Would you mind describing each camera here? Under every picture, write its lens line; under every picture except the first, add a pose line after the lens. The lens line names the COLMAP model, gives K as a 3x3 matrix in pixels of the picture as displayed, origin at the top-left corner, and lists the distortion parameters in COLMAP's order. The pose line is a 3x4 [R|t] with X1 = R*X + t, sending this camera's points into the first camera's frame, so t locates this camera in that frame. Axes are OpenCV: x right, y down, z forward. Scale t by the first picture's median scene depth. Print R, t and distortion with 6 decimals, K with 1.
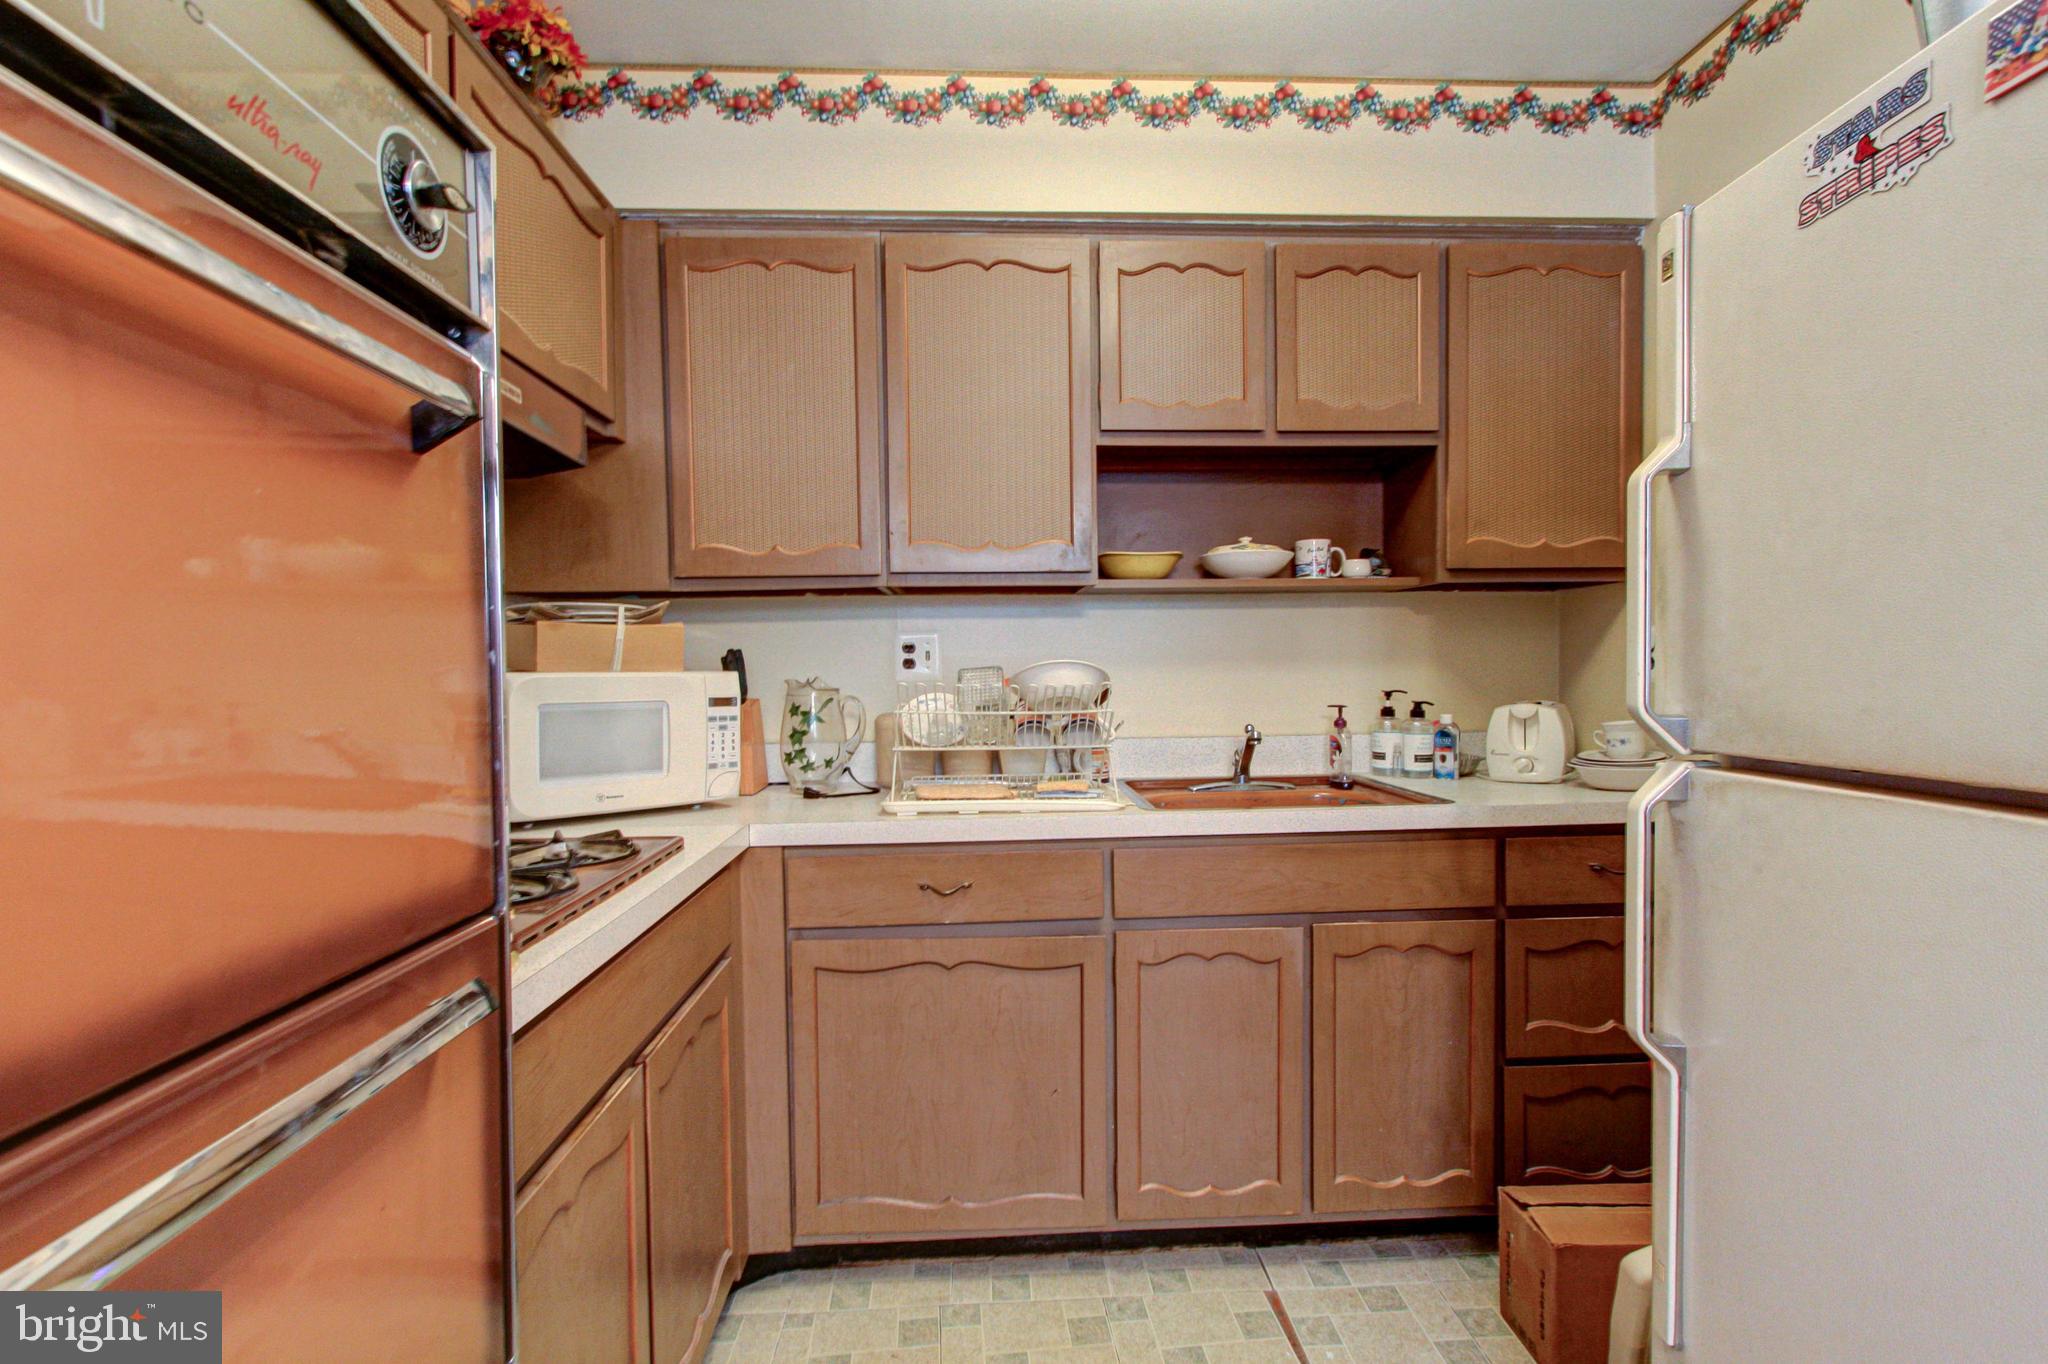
lens RADIAL K [[985.1, 0, 1026.6], [0, 985.1, 693.4], [0, 0, 1]] dist [-0.004273, 0.002435]
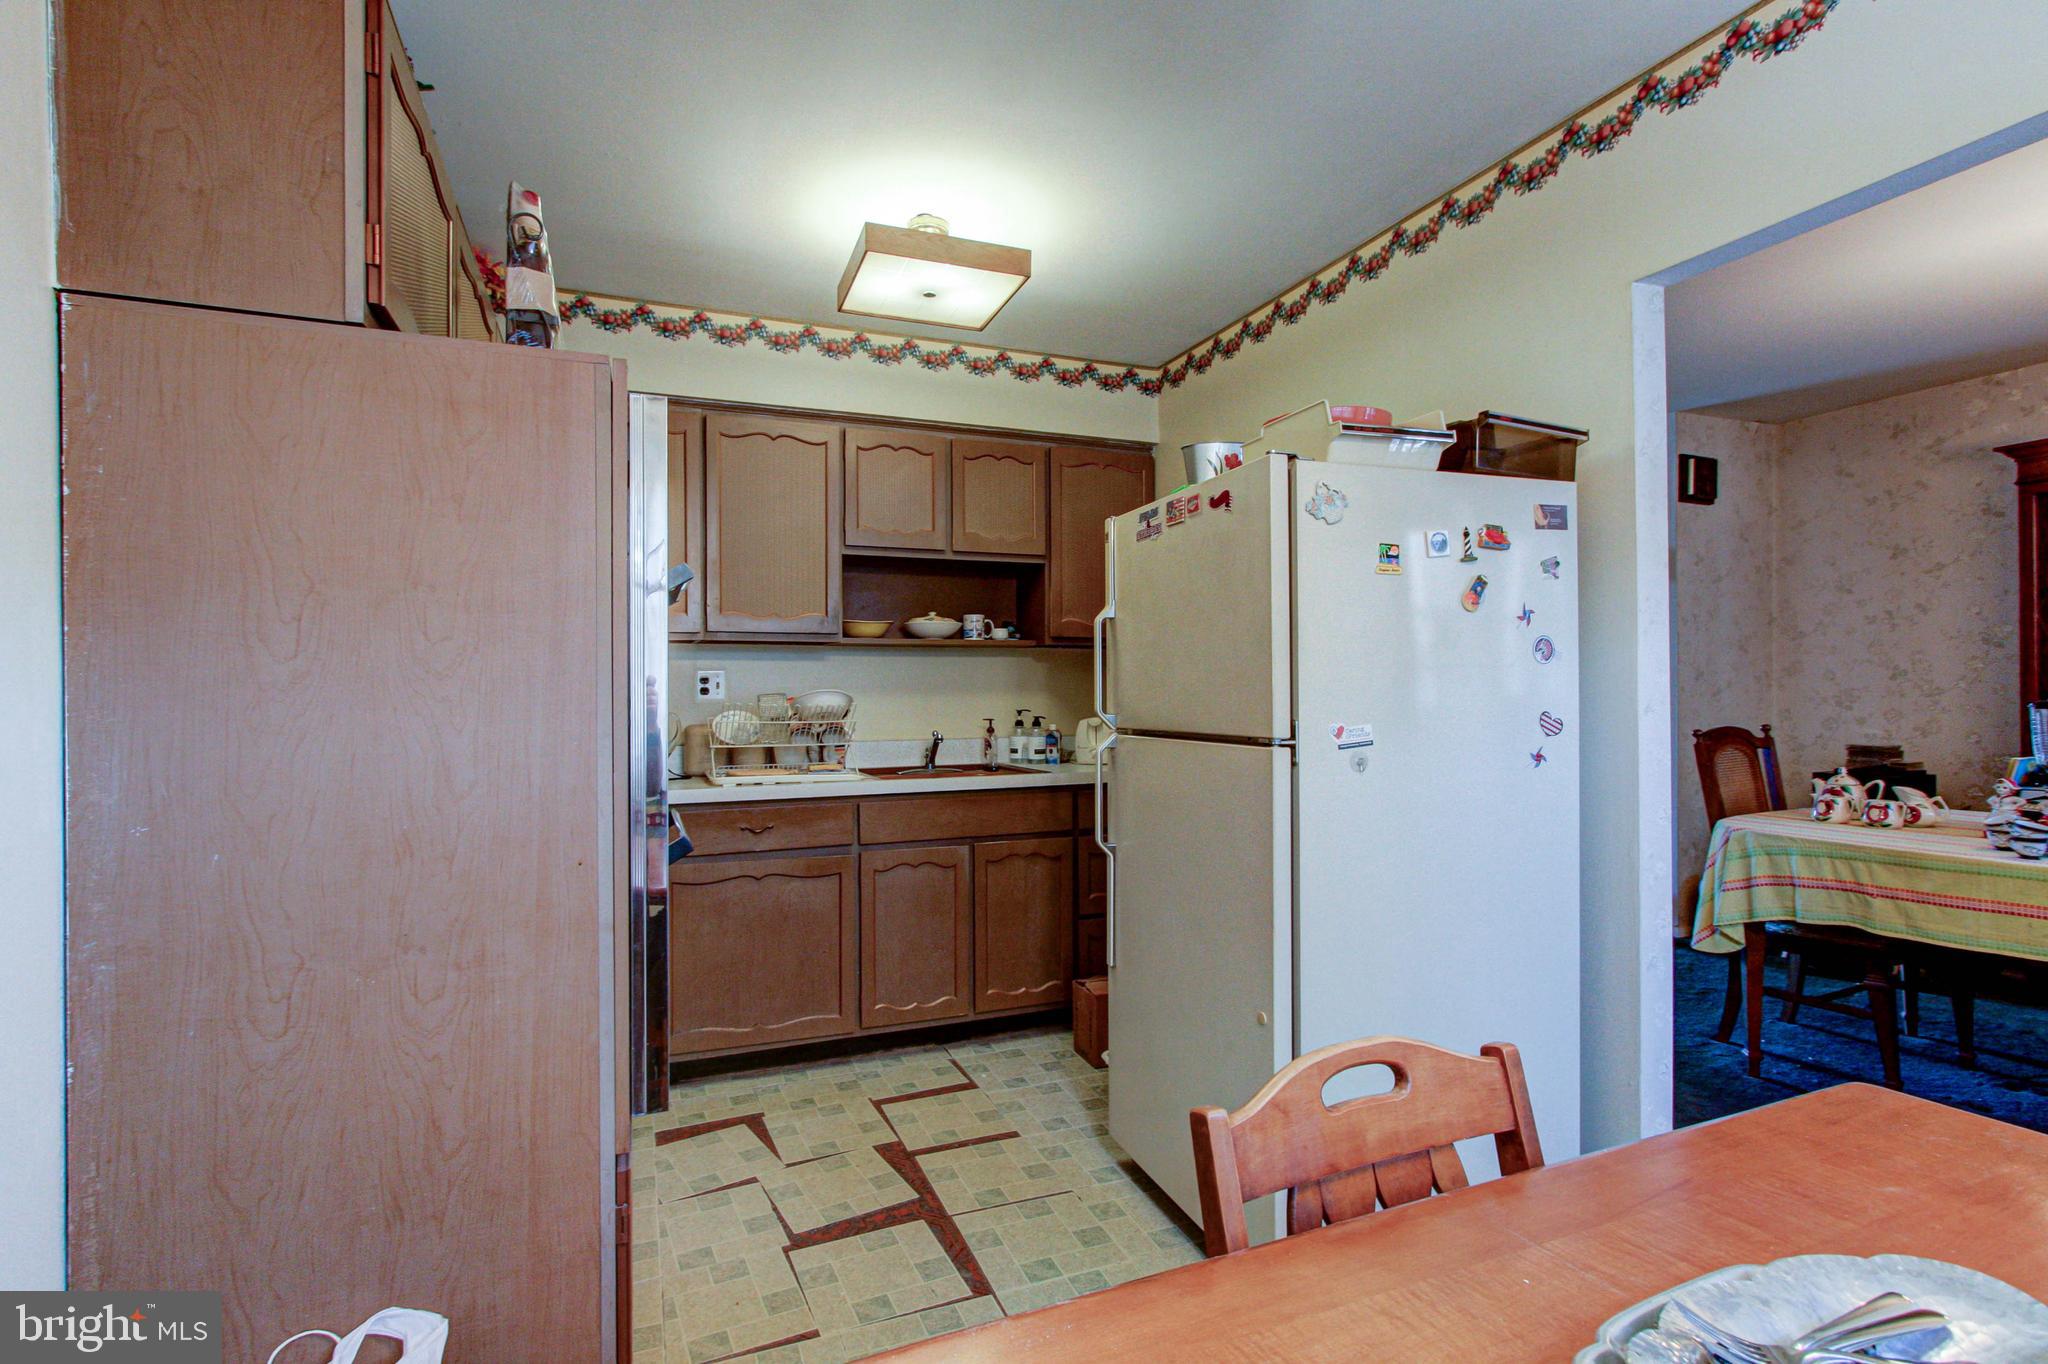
lens RADIAL K [[985.1, 0, 1026.0], [0, 985.1, 689.5], [0, 0, 1]] dist [-0.004273, 0.002435]
pose [[0.944231, 0.007228, 0.329204, -0.170590], [0.003827, 0.999451, -0.032921, 0.019234], [-0.329261, 0.032345, 0.943685, -0.587958]]
